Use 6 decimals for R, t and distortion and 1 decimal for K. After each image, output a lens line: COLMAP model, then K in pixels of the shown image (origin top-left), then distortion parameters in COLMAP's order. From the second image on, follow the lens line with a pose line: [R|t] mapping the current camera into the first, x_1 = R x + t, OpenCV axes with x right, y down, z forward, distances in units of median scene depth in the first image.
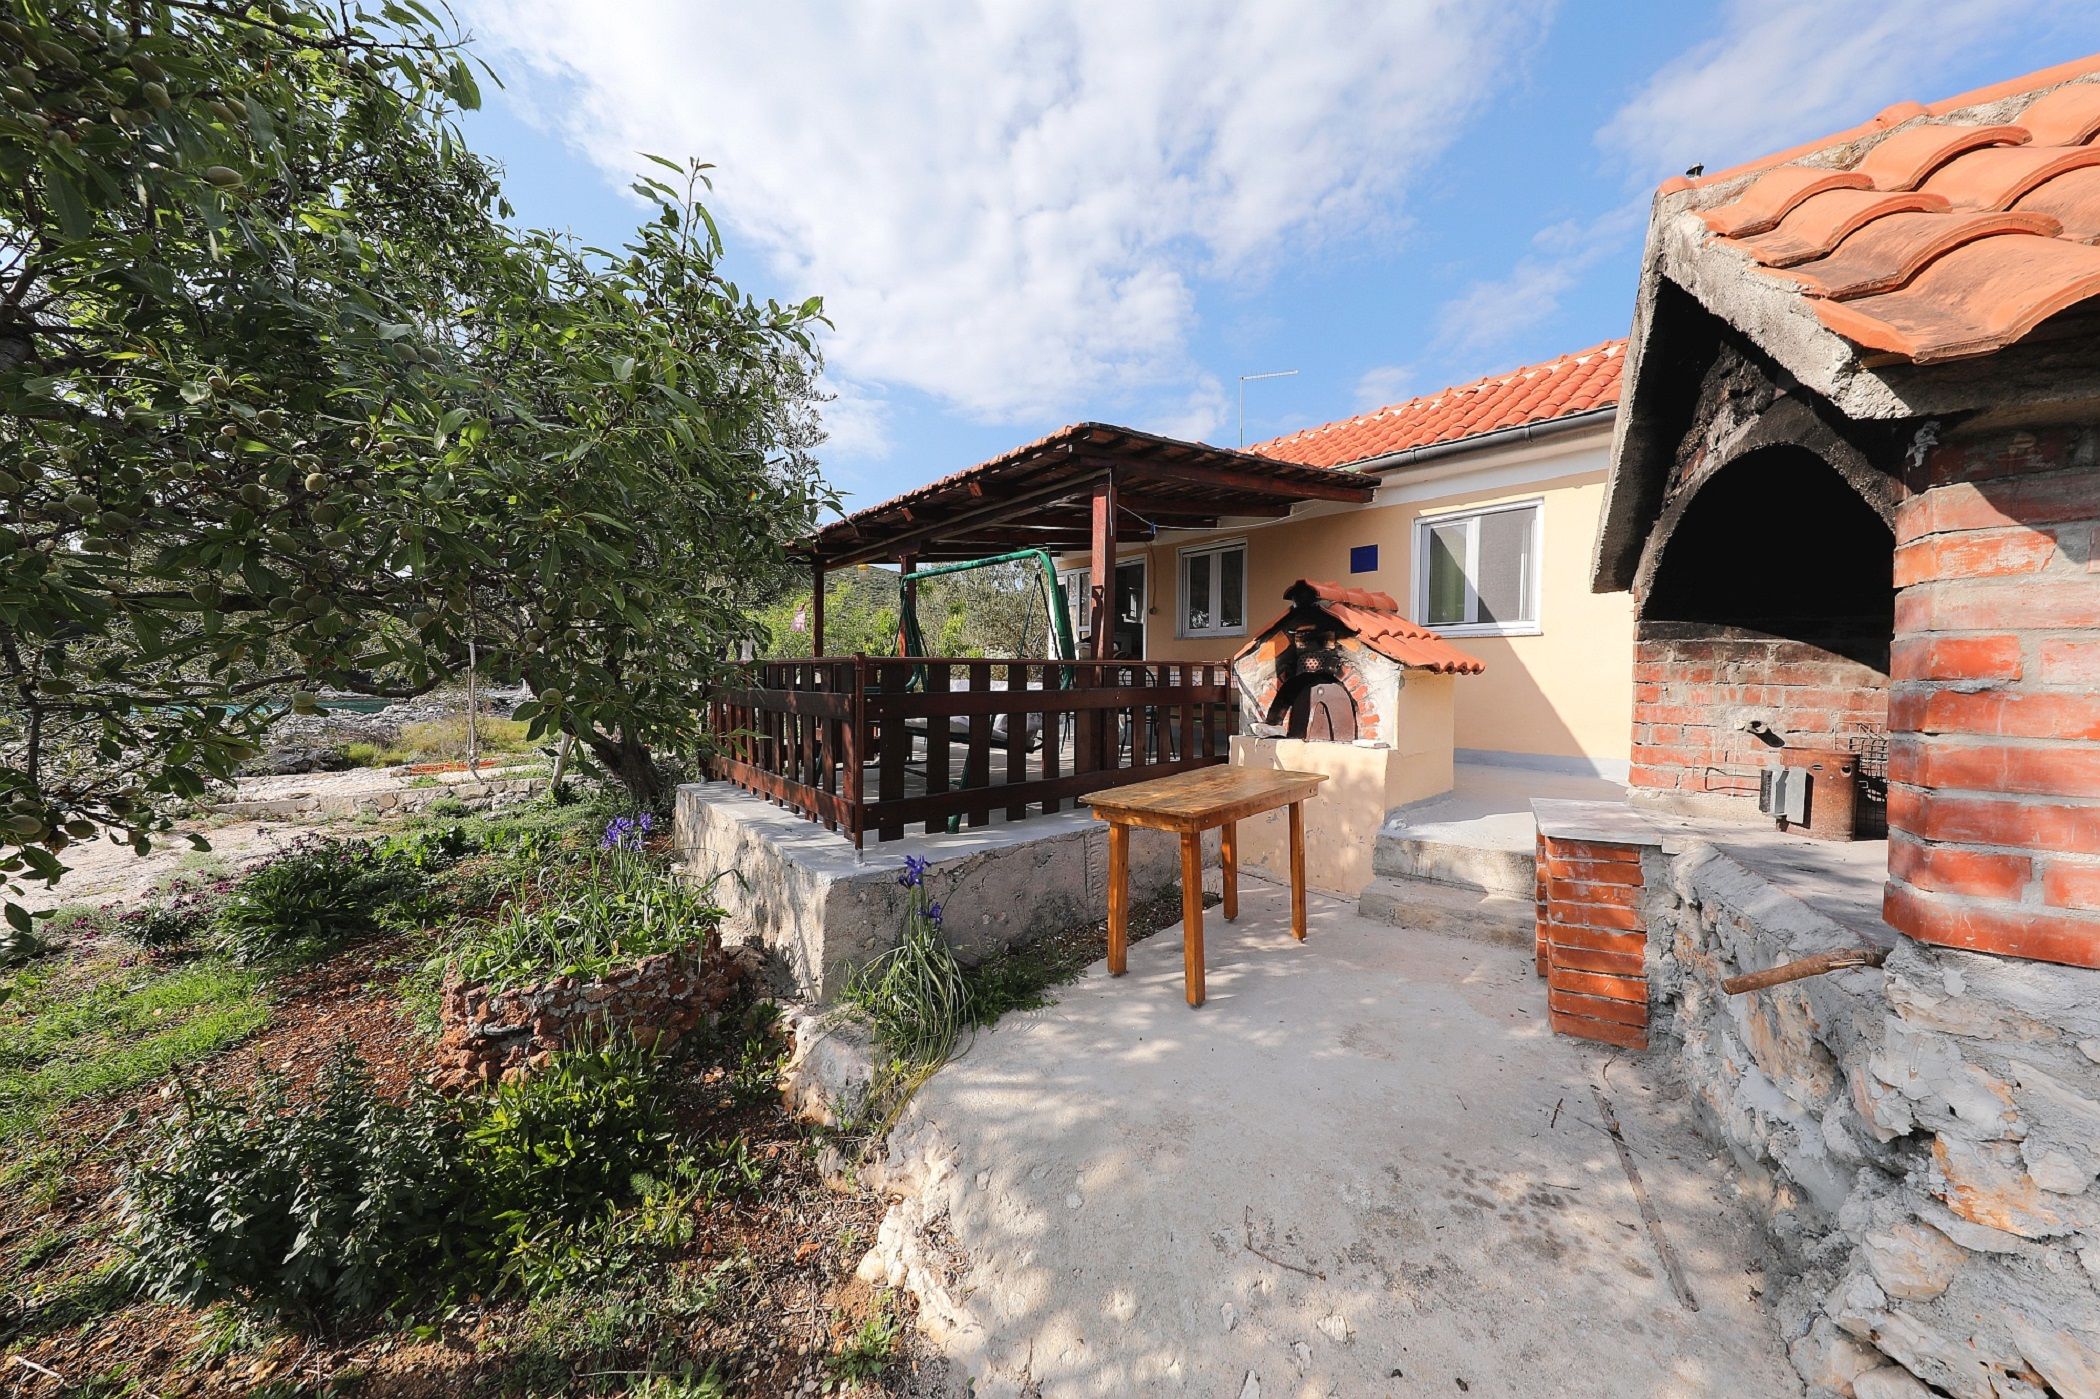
lens RADIAL K [[664.9, 0, 1037.5], [0, 664.9, 692.4], [0, 0, 1]] dist [-0.000067, -0.000181]
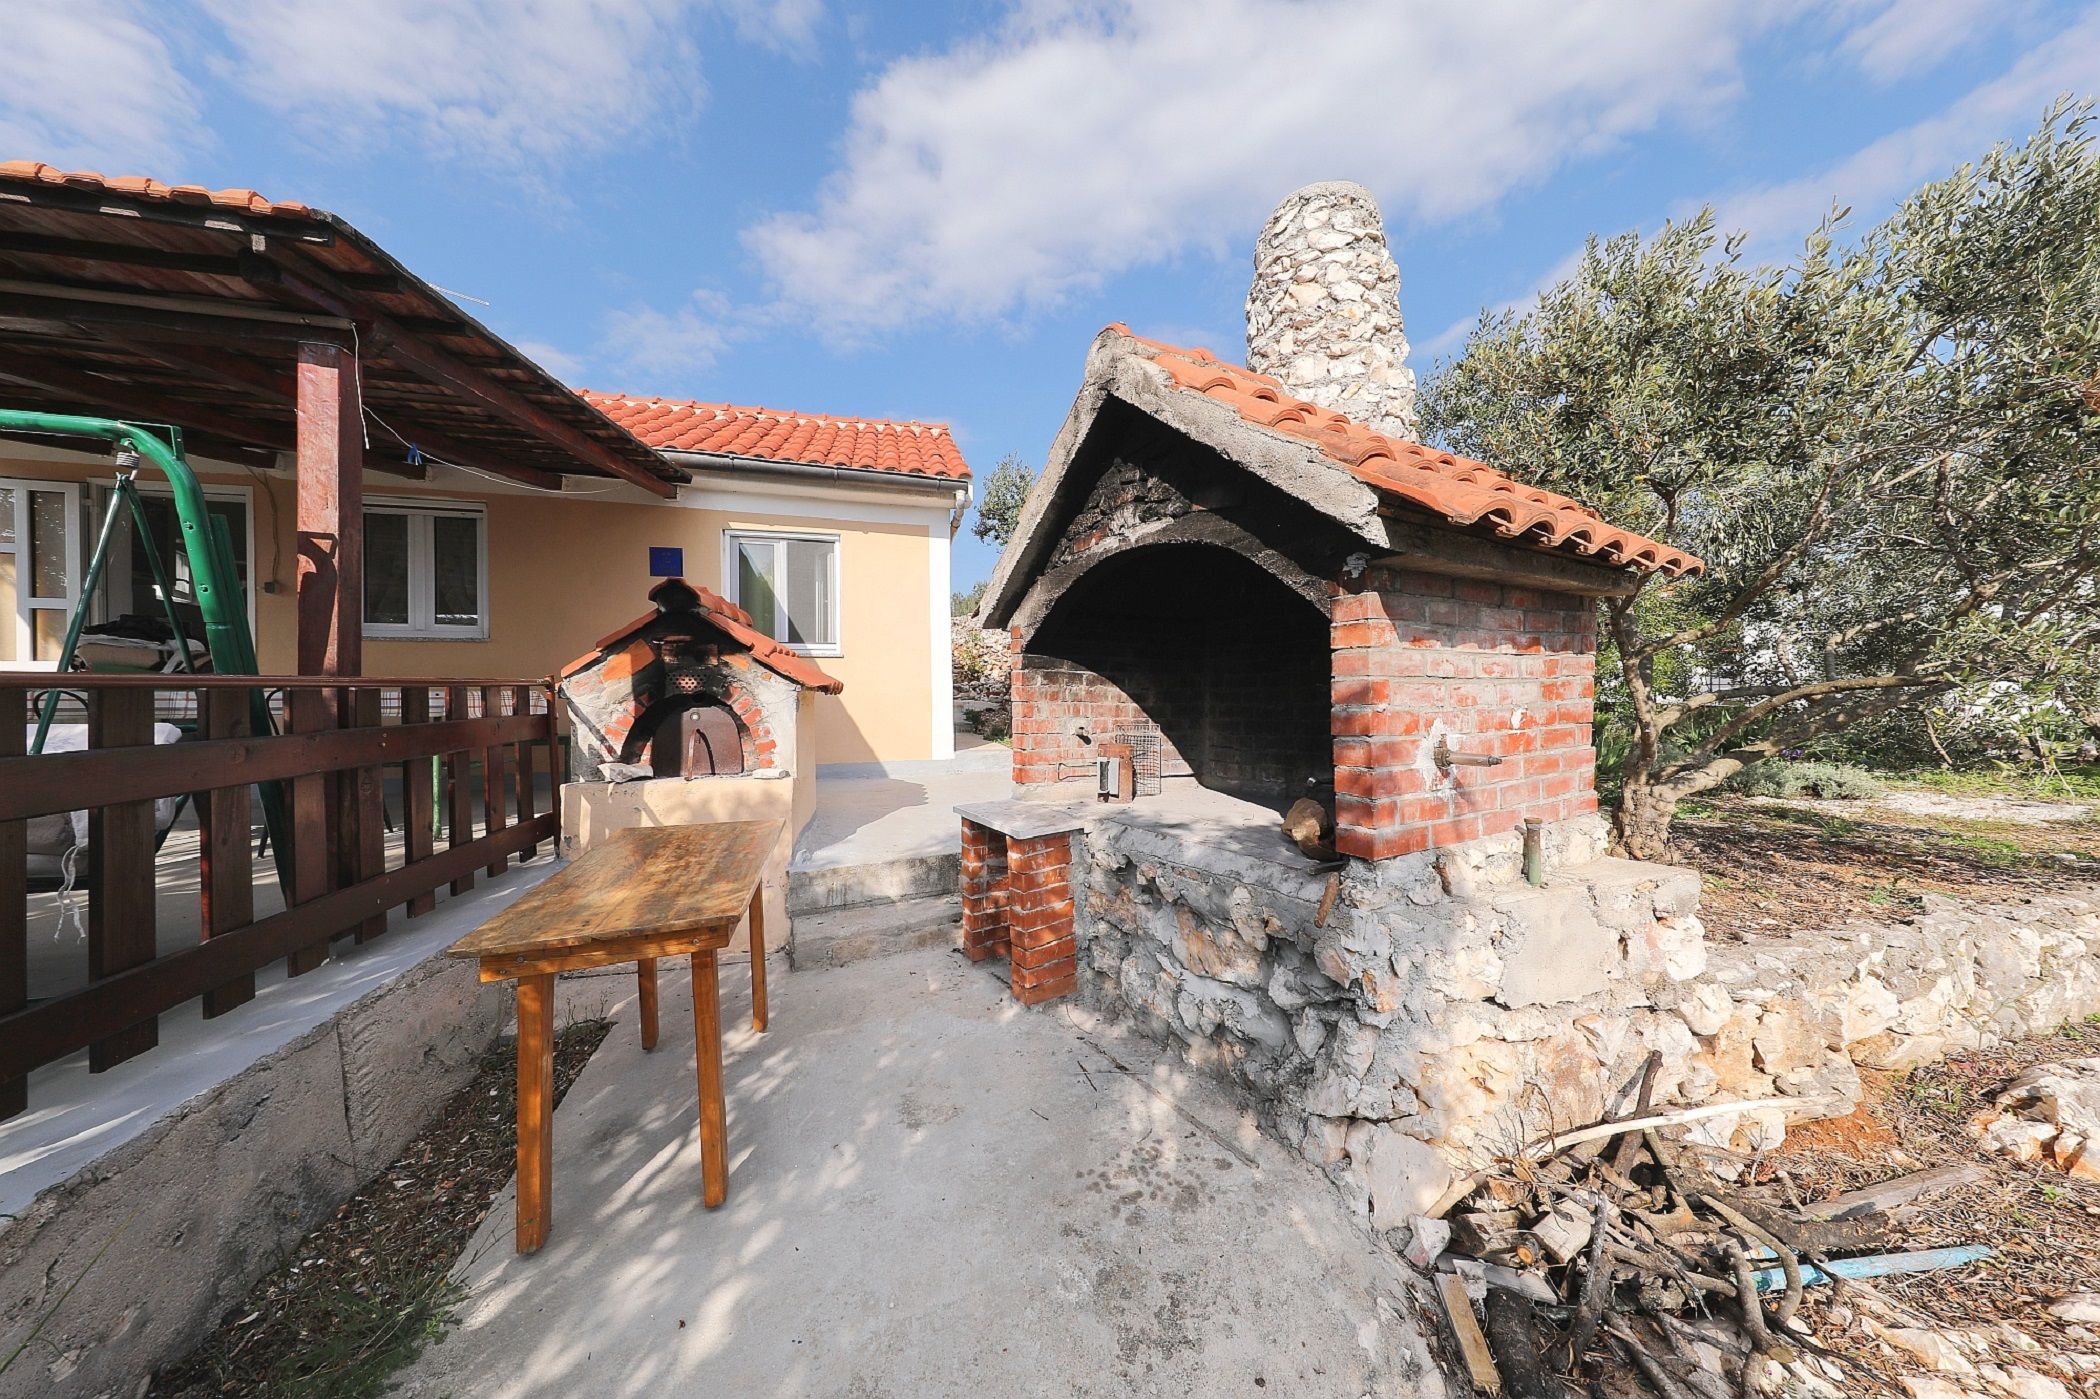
lens RADIAL K [[664.9, 0, 1059.2], [0, 664.9, 693.4], [0, 0, 1]] dist [-0.000067, -0.000181]
pose [[0.424573, -0.011409, 0.905322, -0.137426], [0.028854, 0.999583, -0.000934, -0.017701], [-0.904934, 0.026519, 0.424725, 0.254948]]
